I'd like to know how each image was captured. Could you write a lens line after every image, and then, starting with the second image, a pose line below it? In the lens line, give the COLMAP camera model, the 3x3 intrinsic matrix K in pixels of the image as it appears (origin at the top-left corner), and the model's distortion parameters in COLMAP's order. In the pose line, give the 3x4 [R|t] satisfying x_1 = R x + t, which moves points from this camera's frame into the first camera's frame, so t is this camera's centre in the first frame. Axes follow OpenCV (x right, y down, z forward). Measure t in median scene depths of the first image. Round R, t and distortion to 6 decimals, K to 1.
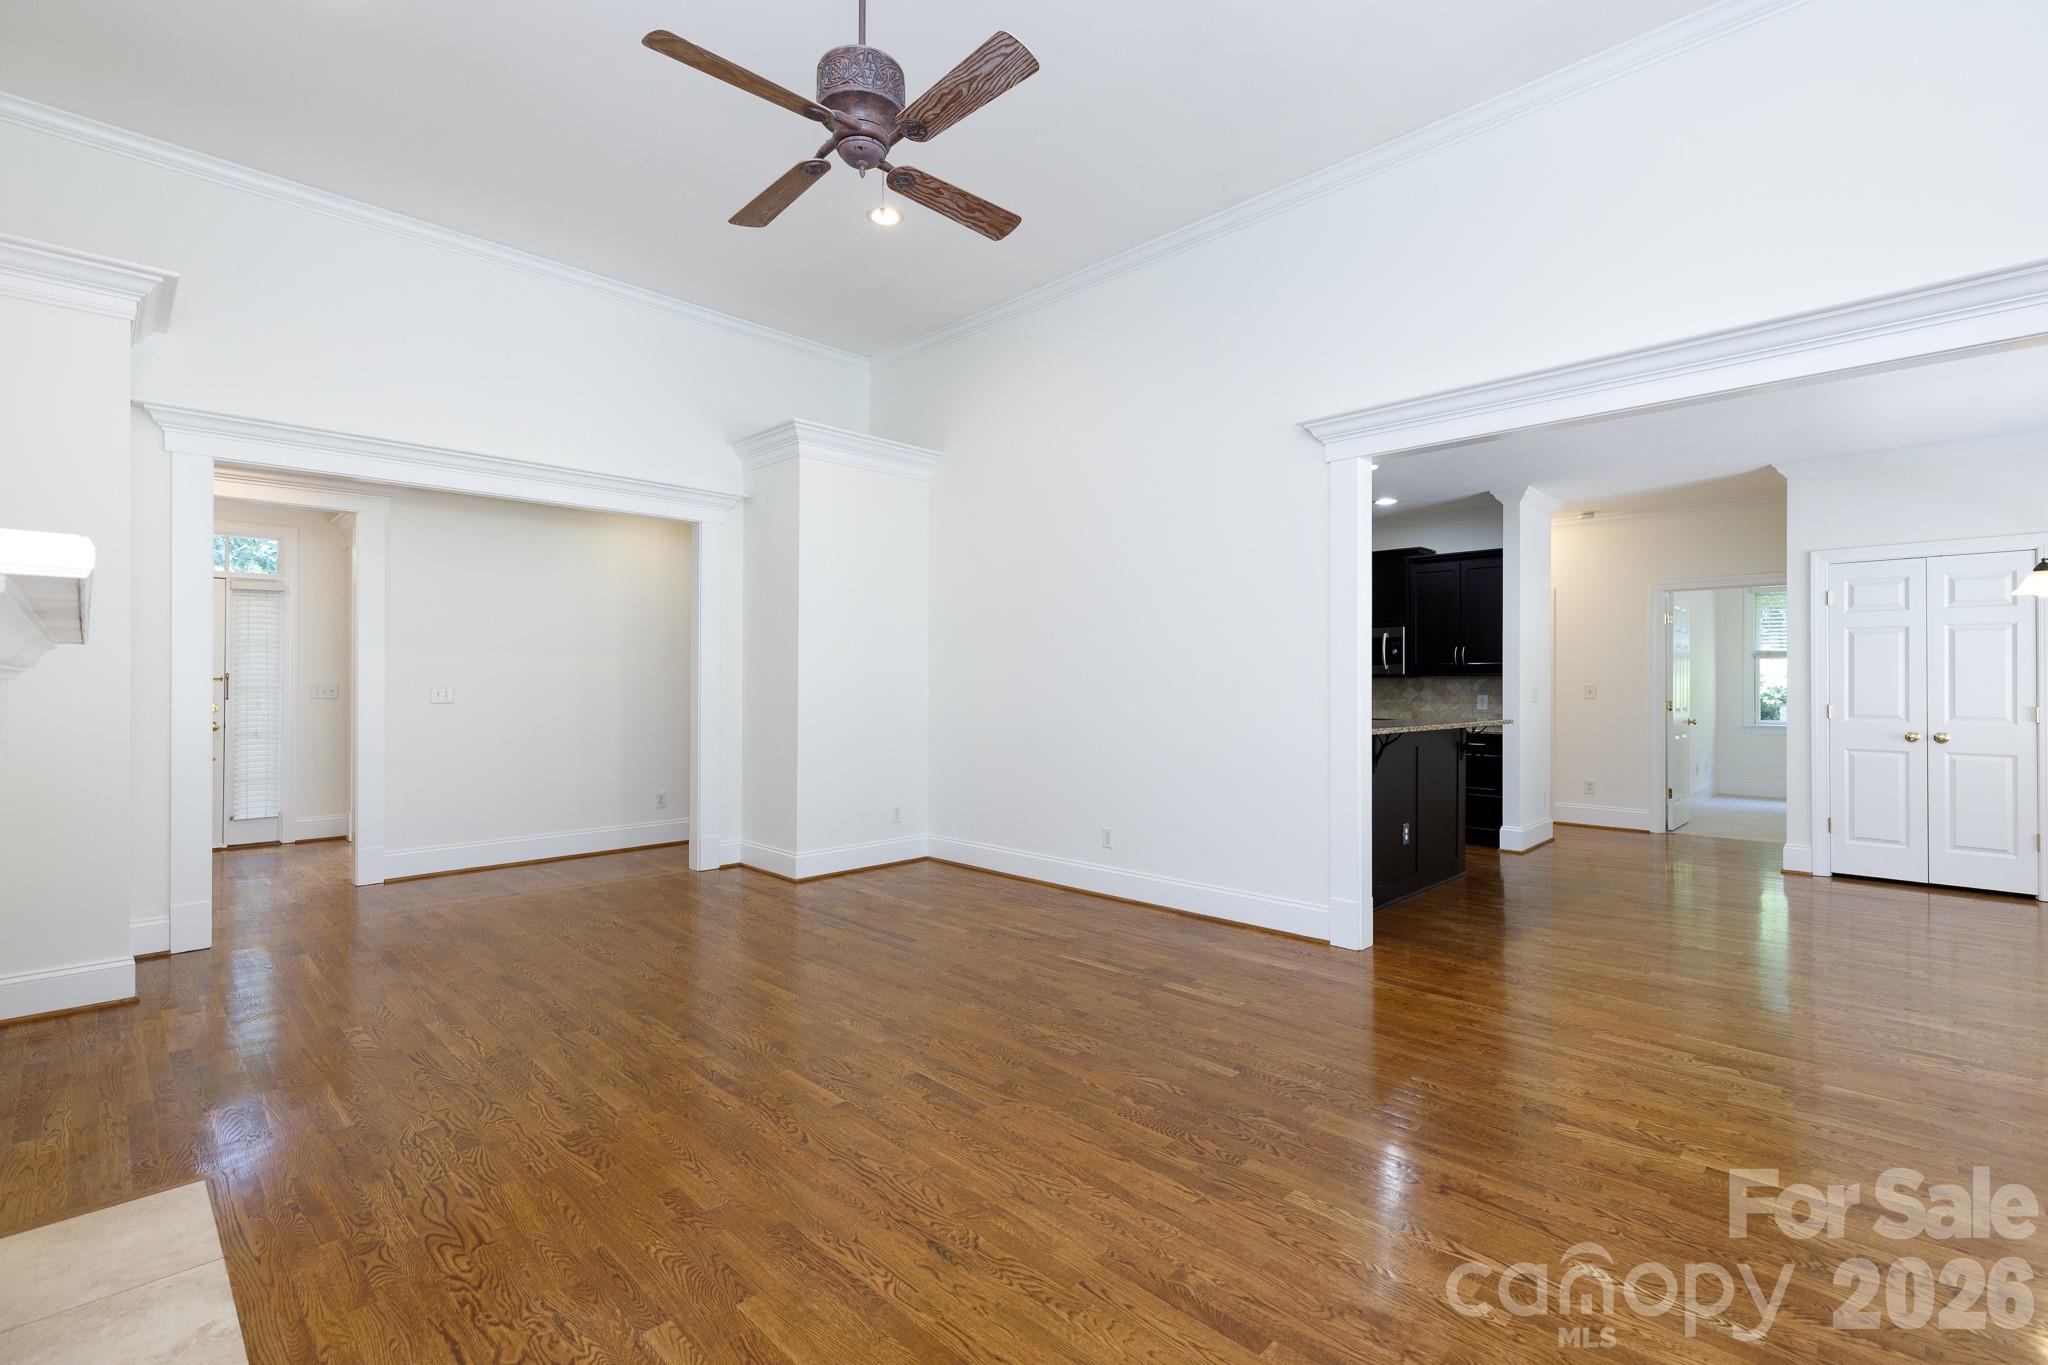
lens RADIAL K [[938.9, 0, 1017.3], [0, 938.9, 672.3], [0, 0, 1]] dist [0.003398, -0.000798]
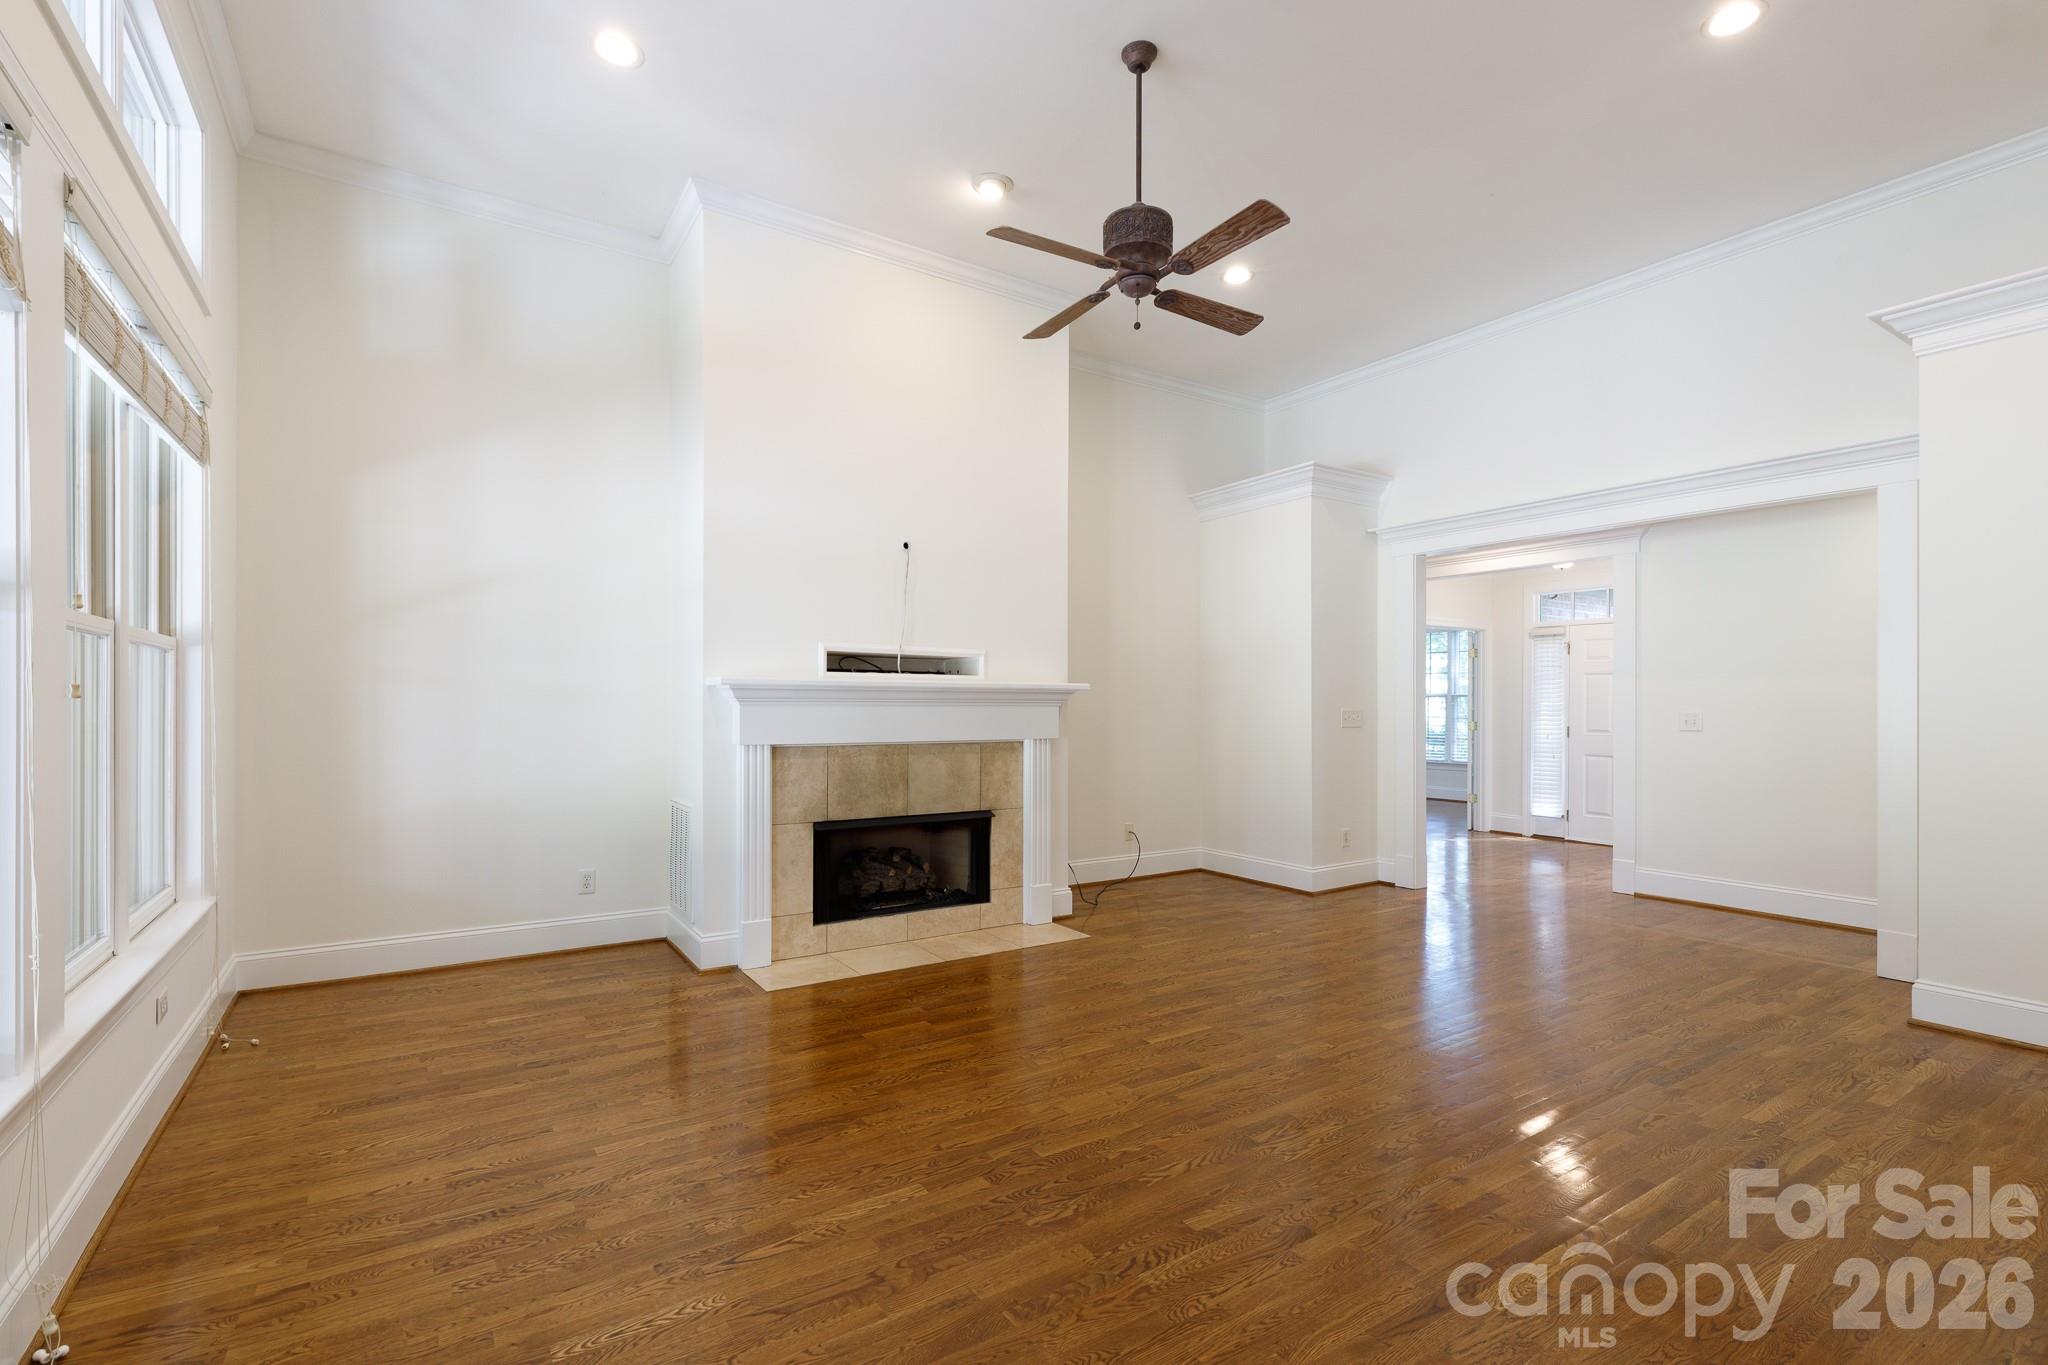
lens RADIAL K [[938.9, 0, 1007.4], [0, 938.9, 689.8], [0, 0, 1]] dist [0.003398, -0.000798]
pose [[-0.224135, -0.013477, -0.974465, 1.038790], [0.002284, 0.999894, -0.014355, 0.006504], [0.974555, -0.005444, -0.224081, 1.056653]]
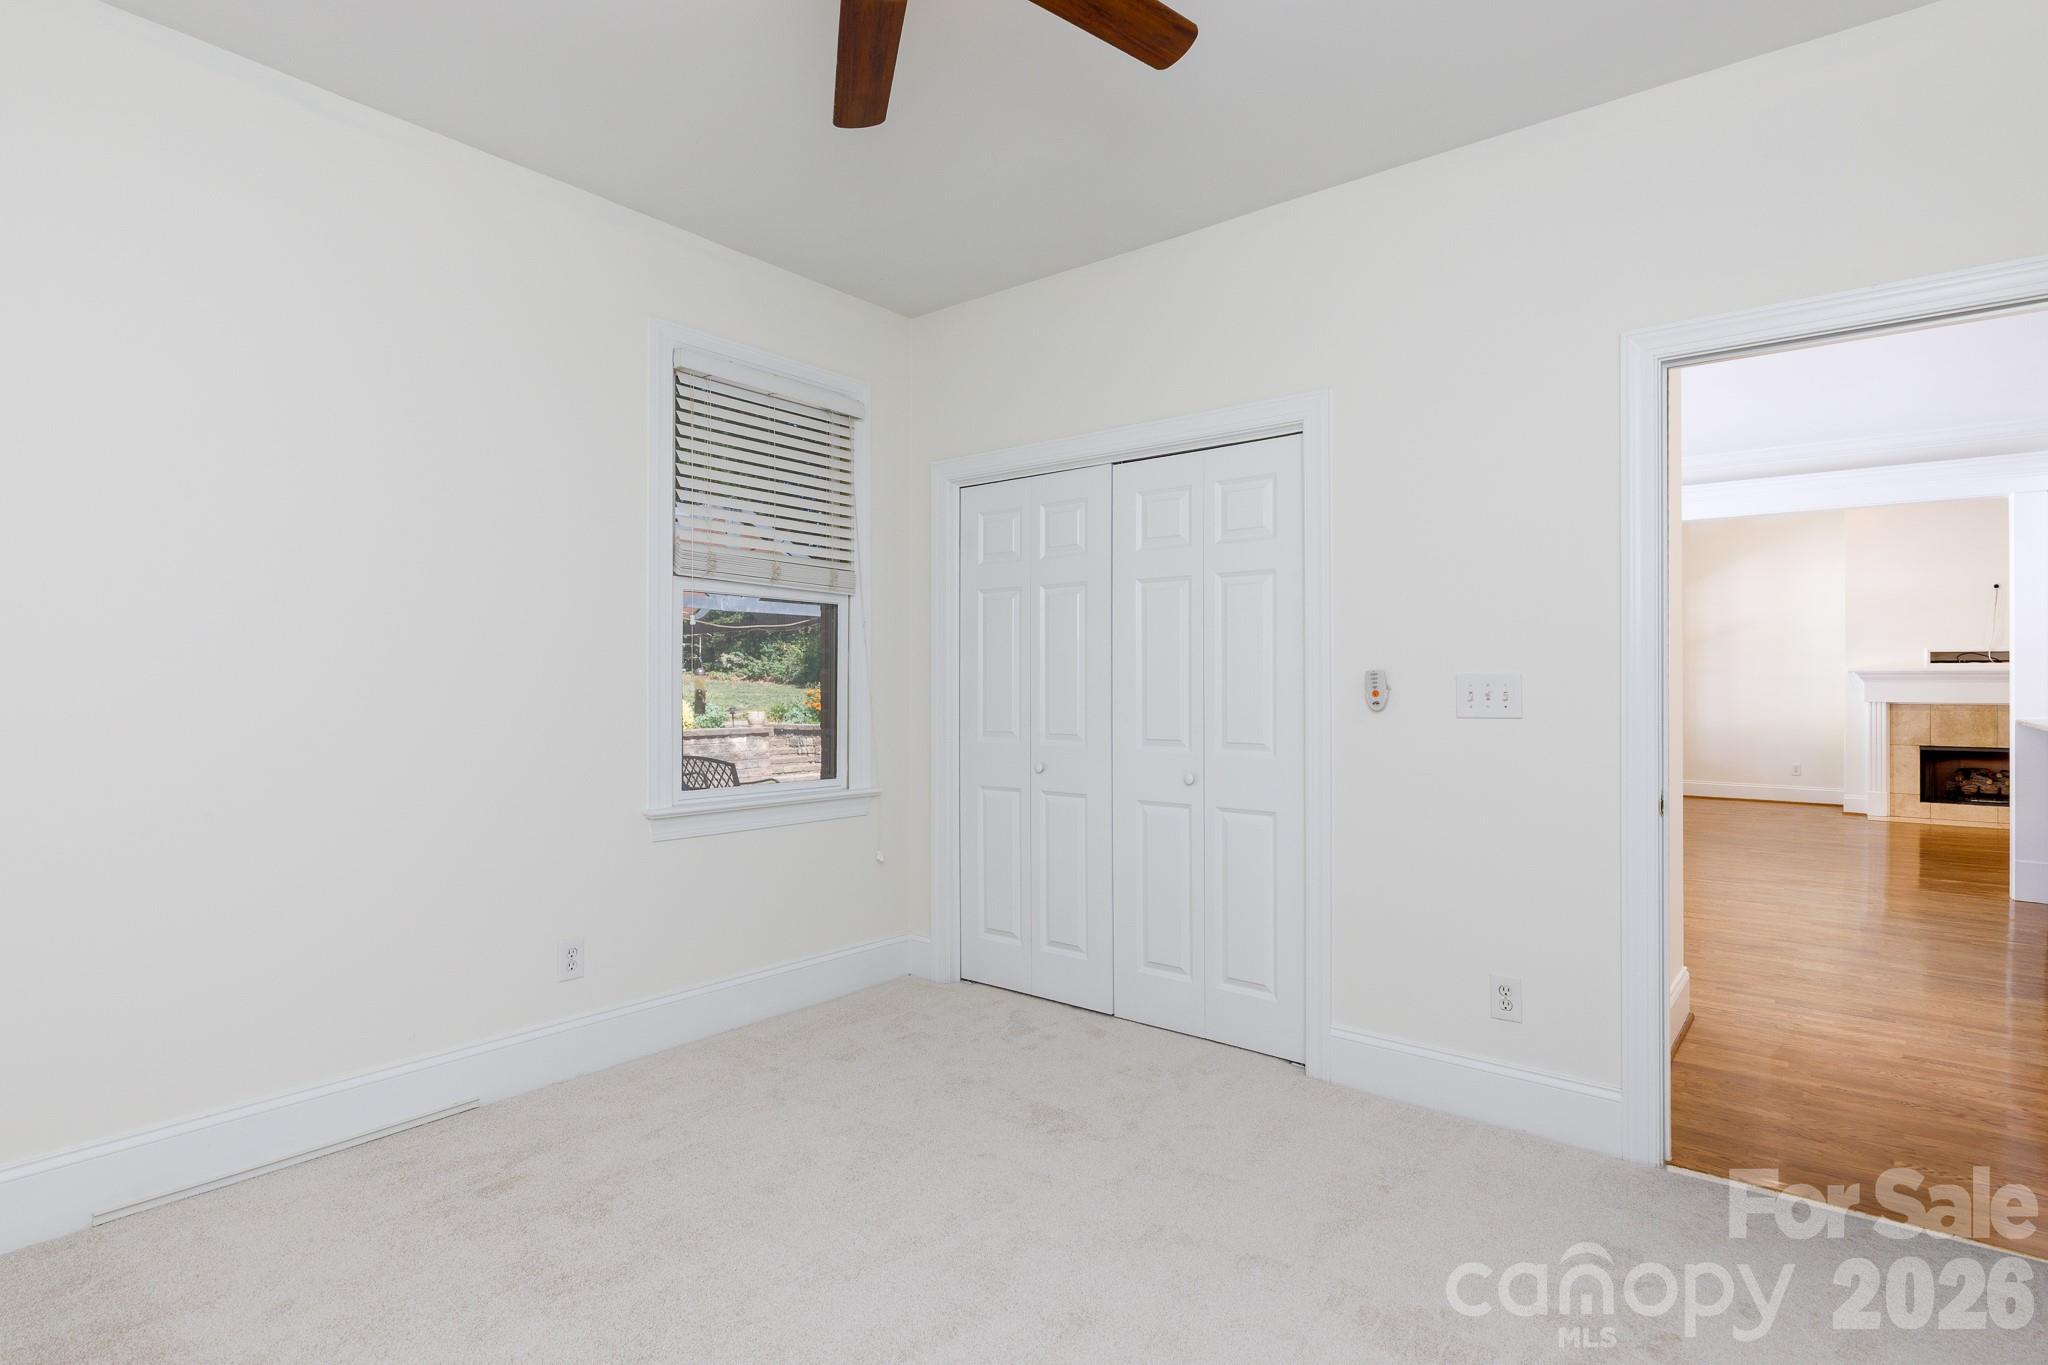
lens RADIAL K [[1040.5, 0, 1023.3], [0, 1040.5, 679.1], [0, 0, 1]] dist [0.002087, 0.000244]
pose [[-0.996387, -0.006245, -0.084699, 1.623955], [-0.004938, 0.999866, -0.015636, 0.028369], [0.084785, -0.015162, -0.996284, 1.919717]]
